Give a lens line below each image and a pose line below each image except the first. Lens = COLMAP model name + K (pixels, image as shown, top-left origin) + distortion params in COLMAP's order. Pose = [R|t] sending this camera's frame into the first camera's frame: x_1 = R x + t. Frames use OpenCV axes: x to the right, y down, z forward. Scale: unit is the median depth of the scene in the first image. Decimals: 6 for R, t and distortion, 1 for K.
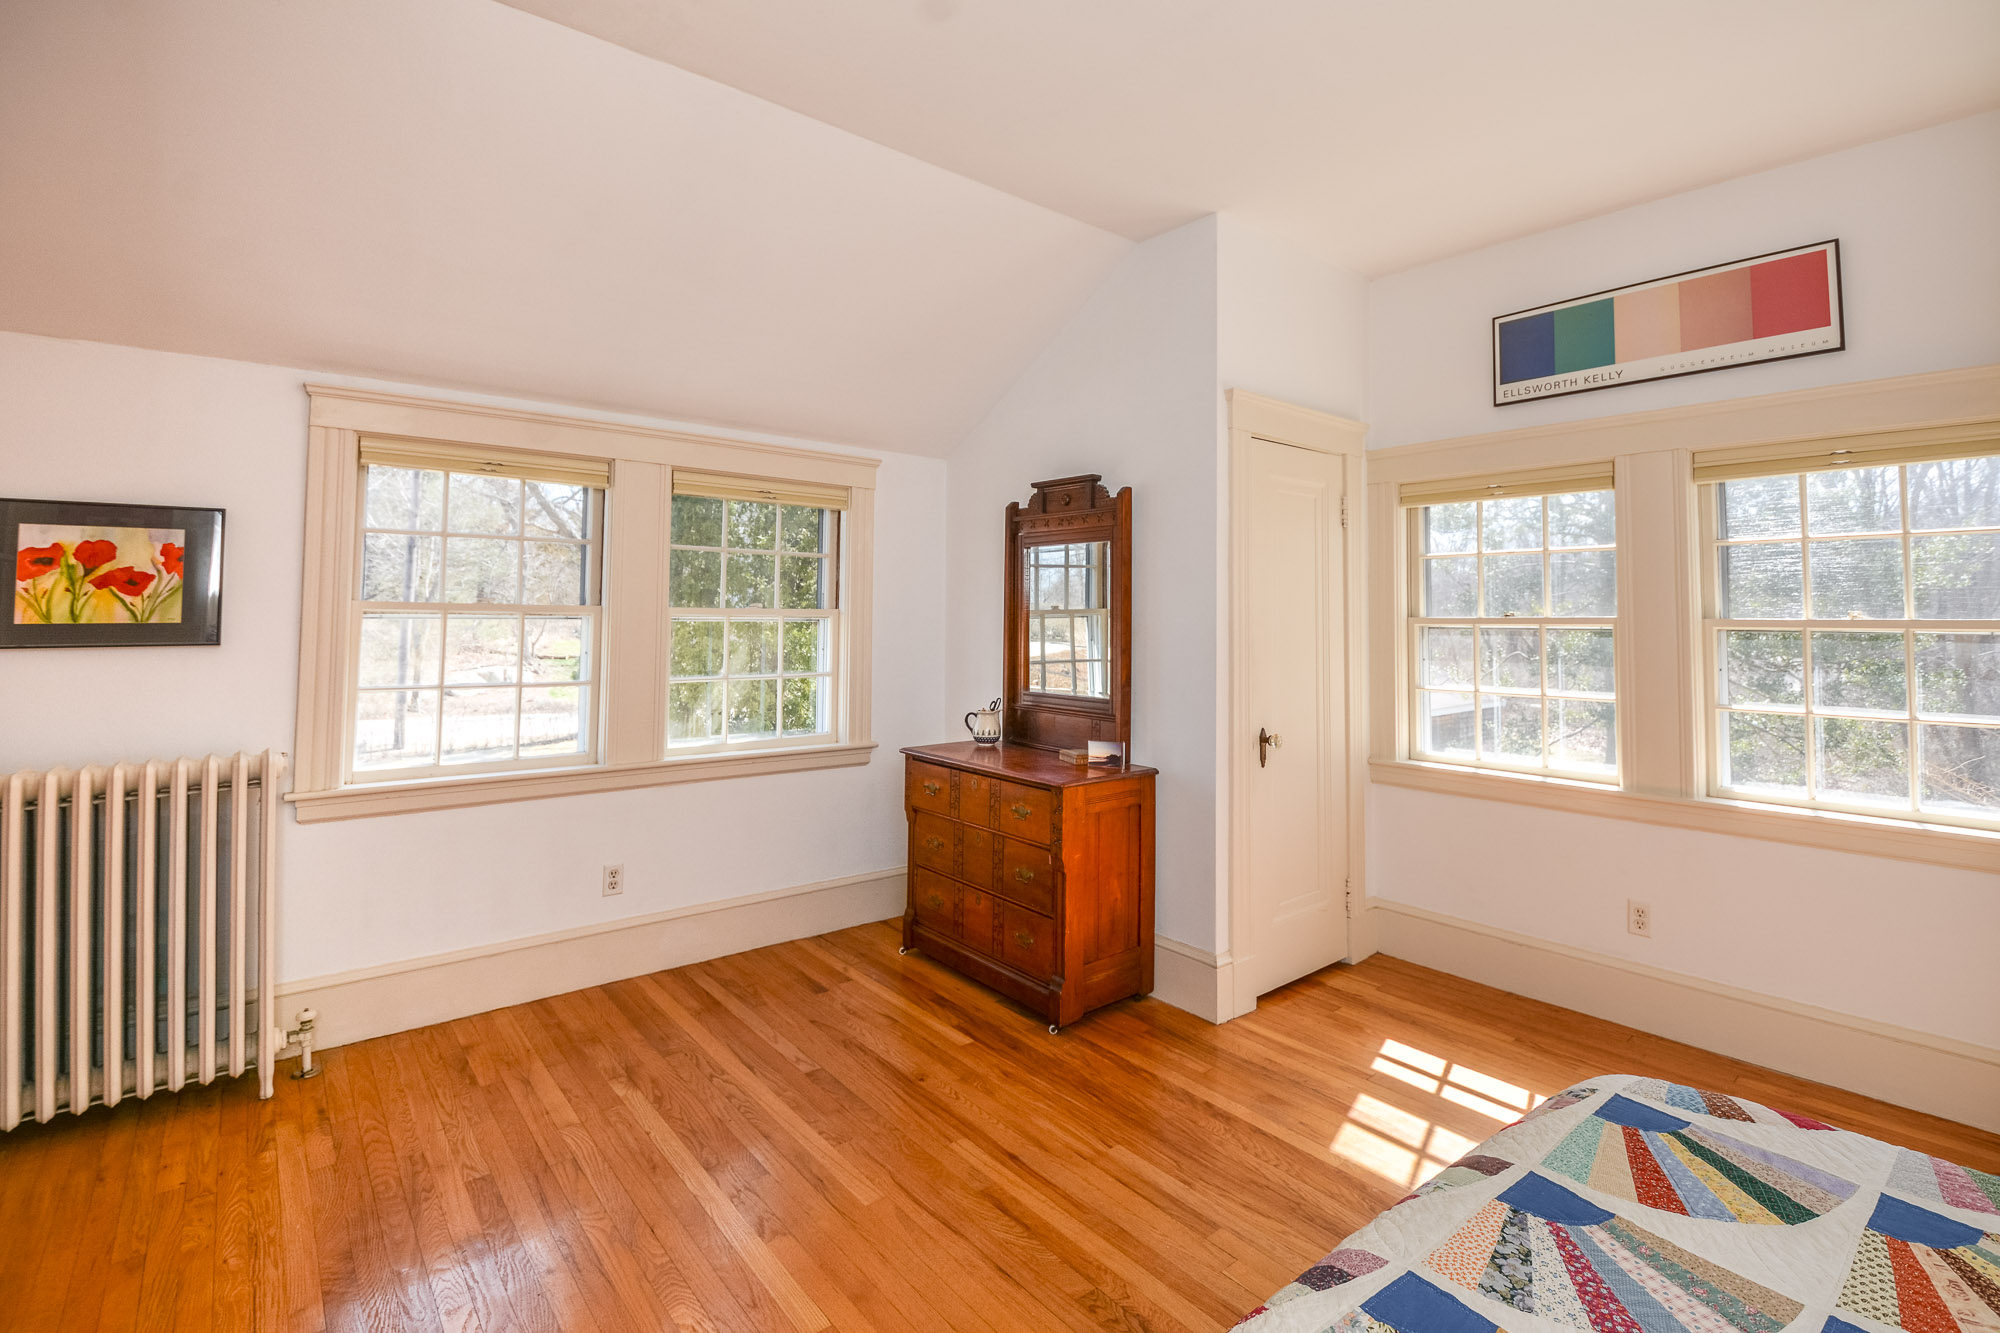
lens RADIAL K [[919.9, 0, 1047.3], [0, 919.9, 574.4], [0, 0, 1]] dist [-0.000121, -0.005998]
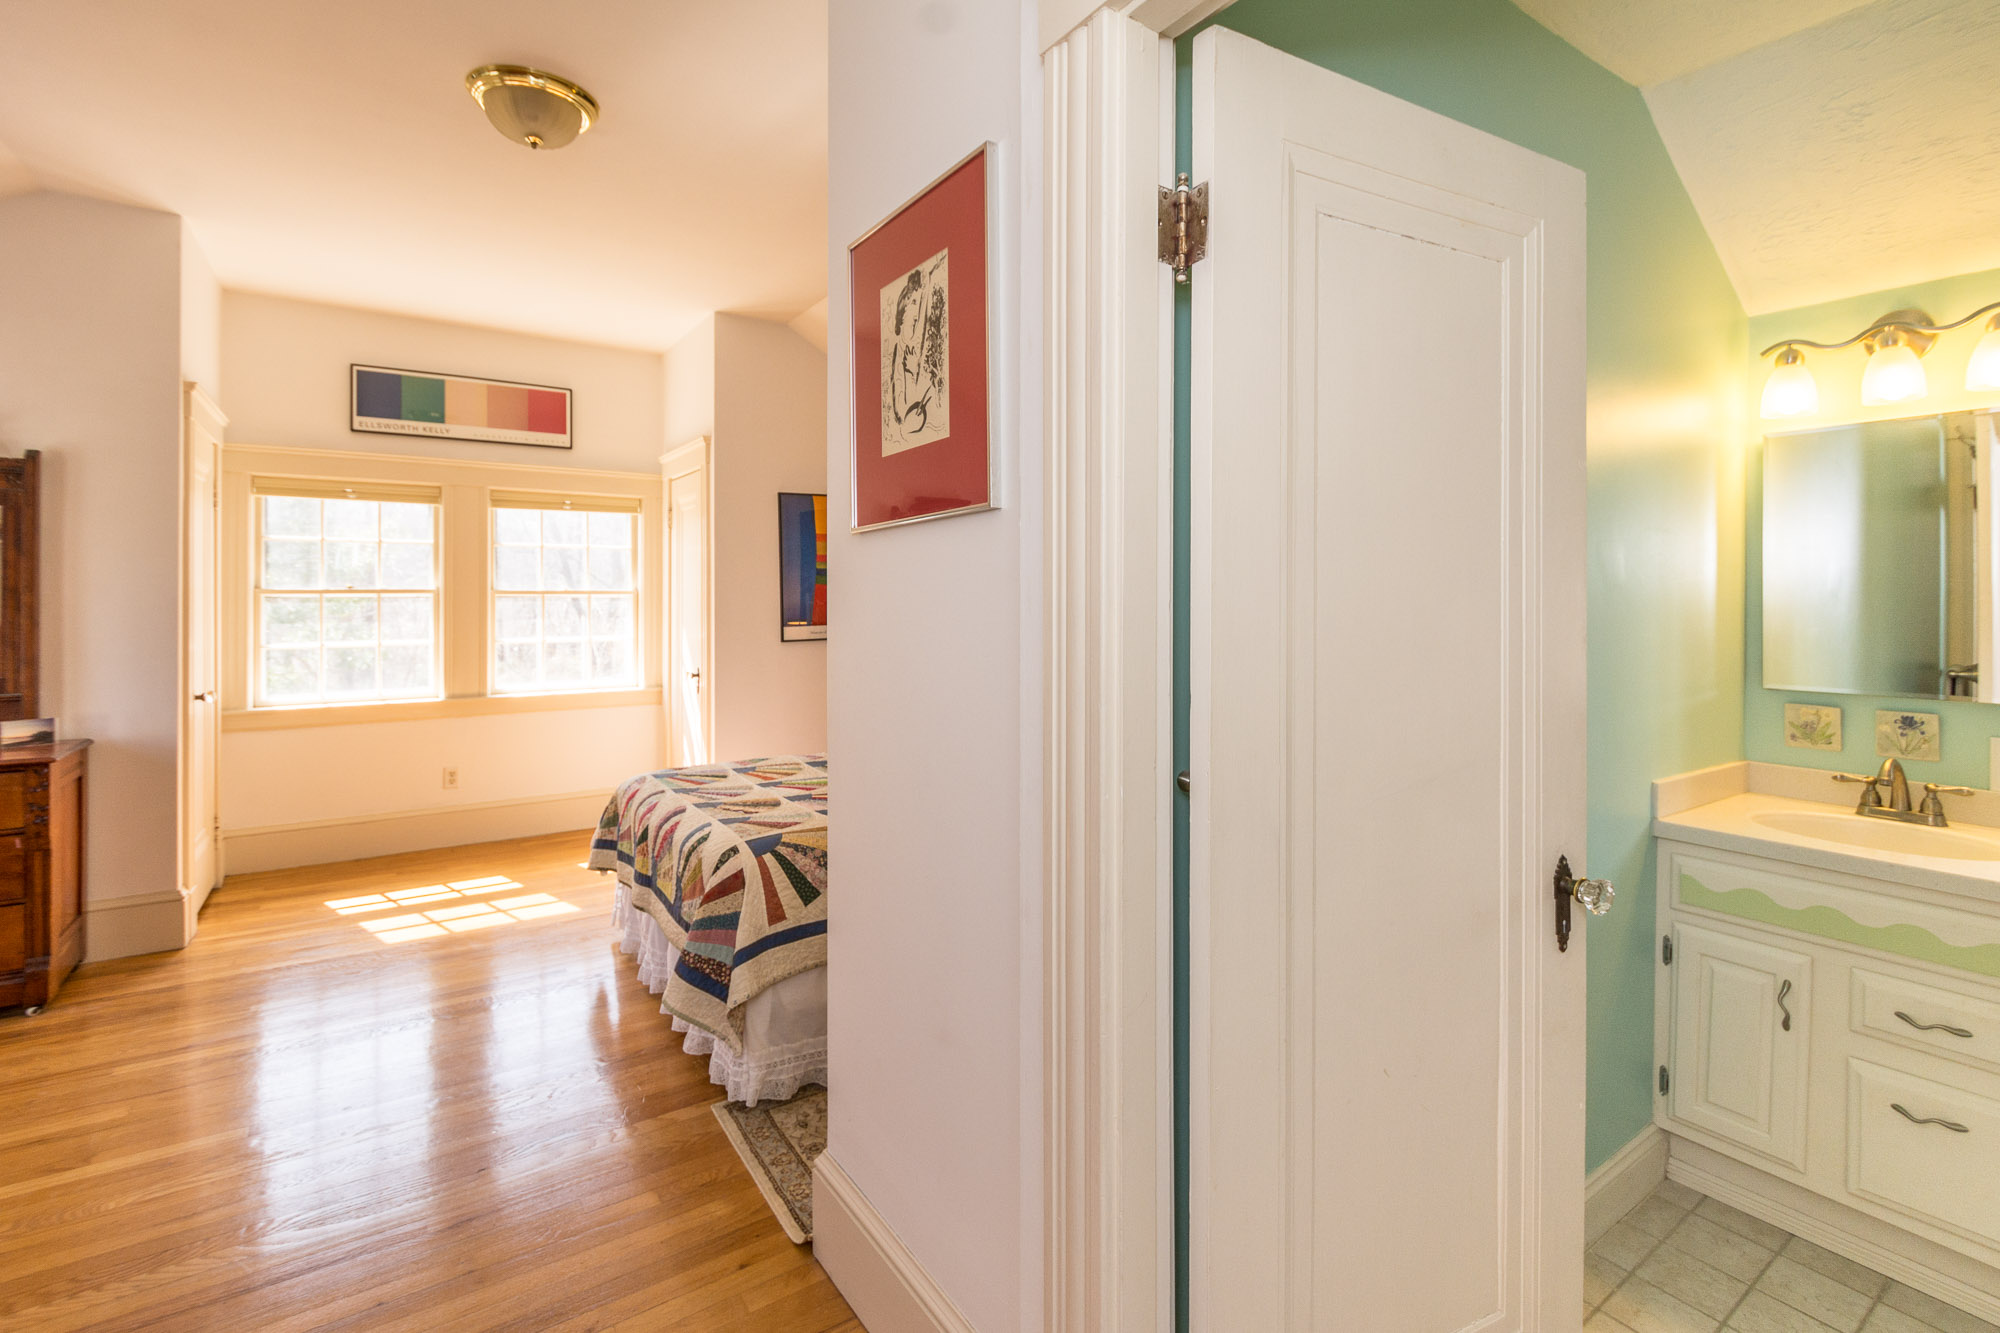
lens RADIAL K [[919.9, 0, 1034.5], [0, 919.9, 595.9], [0, 0, 1]] dist [-0.000121, -0.005998]
pose [[0.068658, -0.007835, 0.997610, -0.816202], [-0.048401, 0.998765, 0.011175, -0.006790], [-0.996465, -0.049052, 0.068194, -0.094680]]
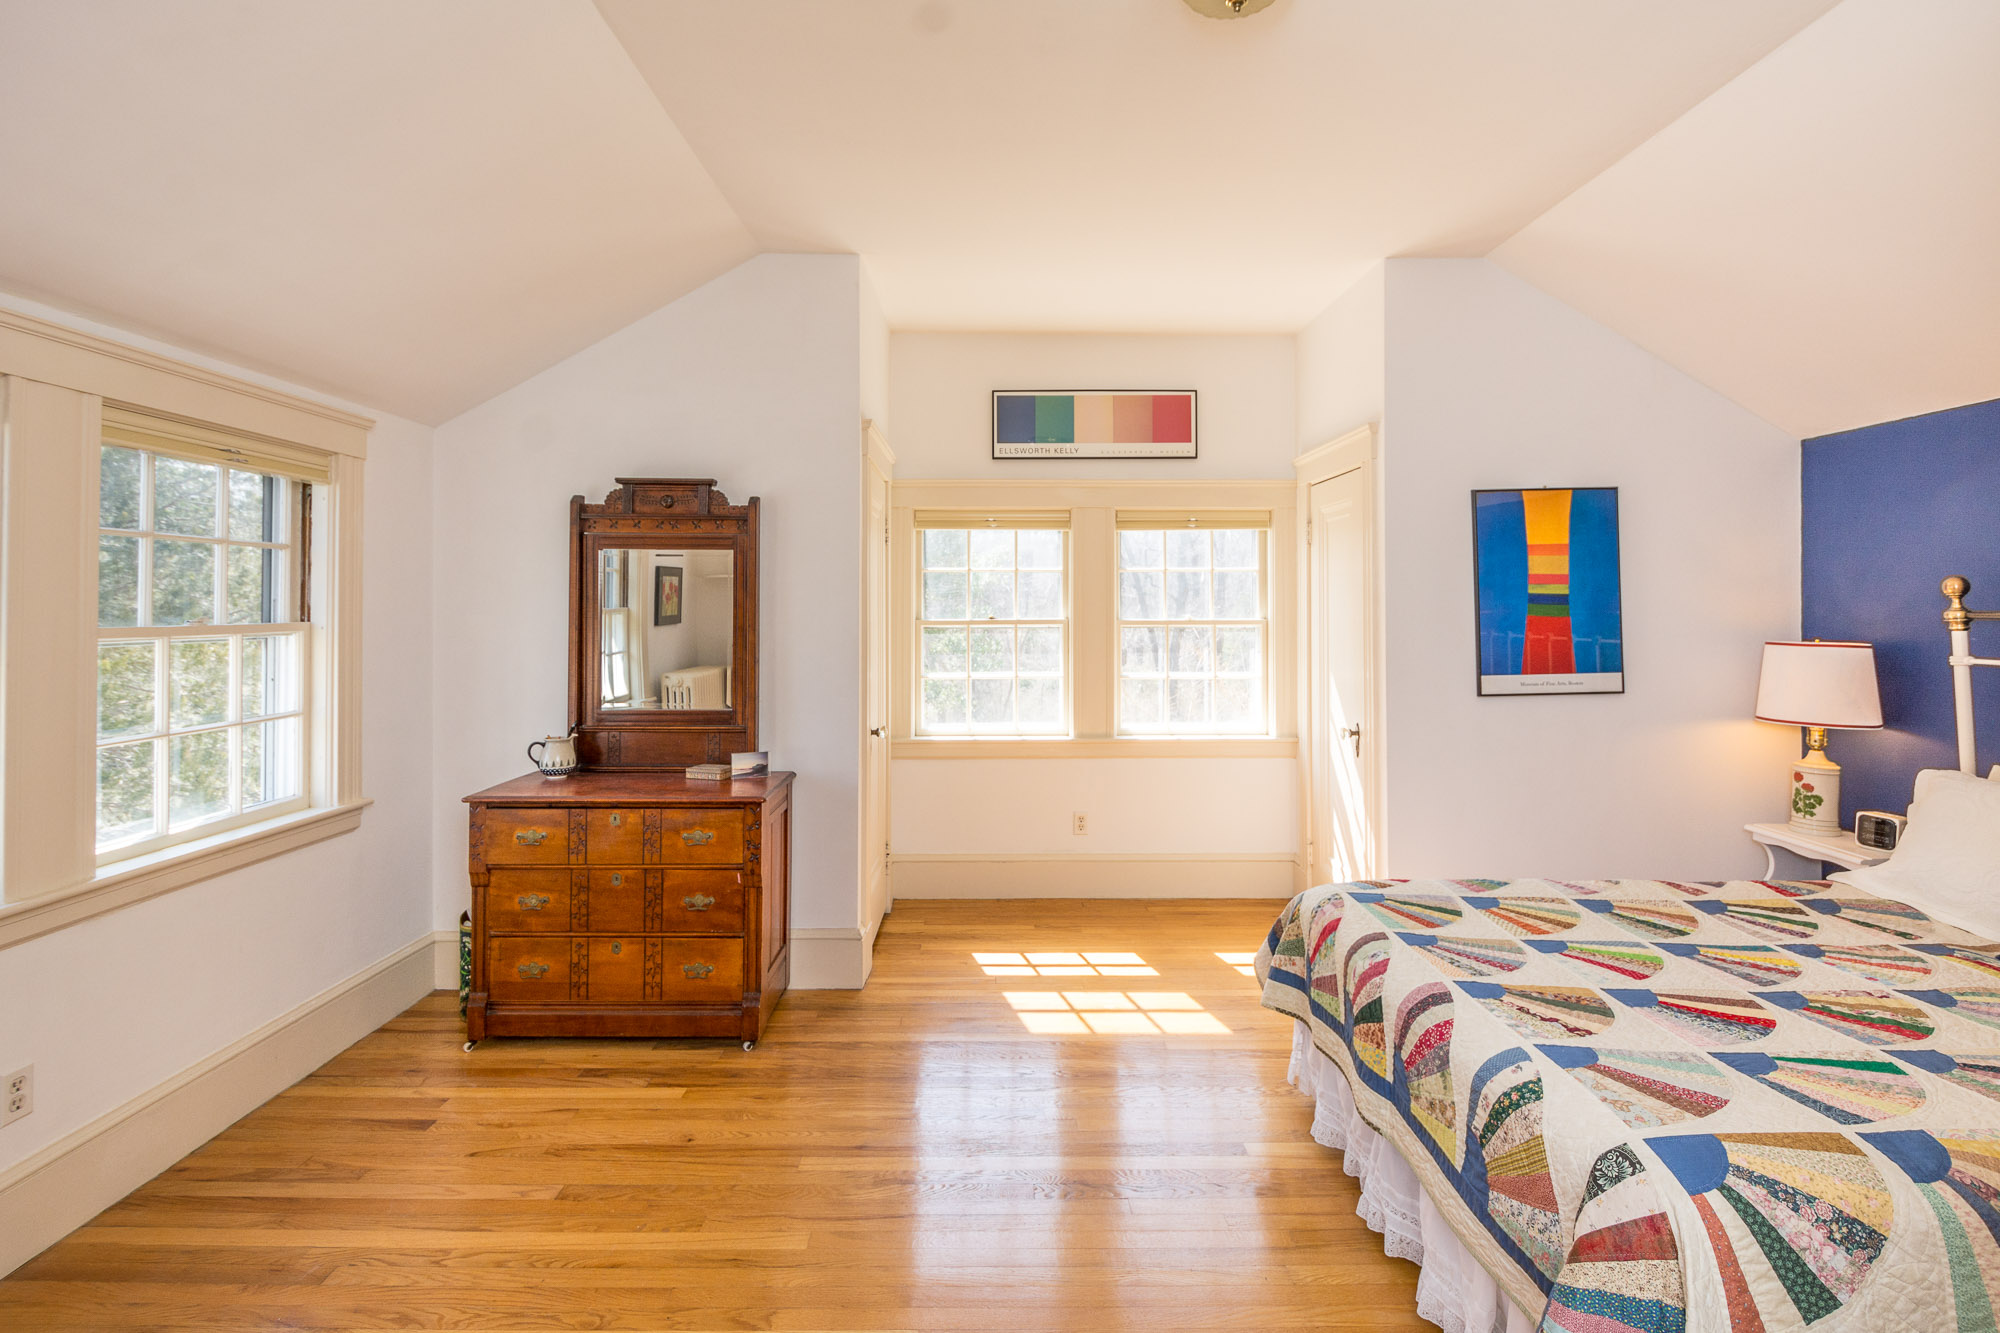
lens RADIAL K [[919.9, 0, 983.7], [0, 919.9, 594.9], [0, 0, 1]] dist [-0.000121, -0.005998]
pose [[0.639917, 0.001328, 0.768443, -0.551624], [-0.032243, 0.999164, 0.025123, -0.022893], [-0.767768, -0.040854, 0.639425, 0.176391]]
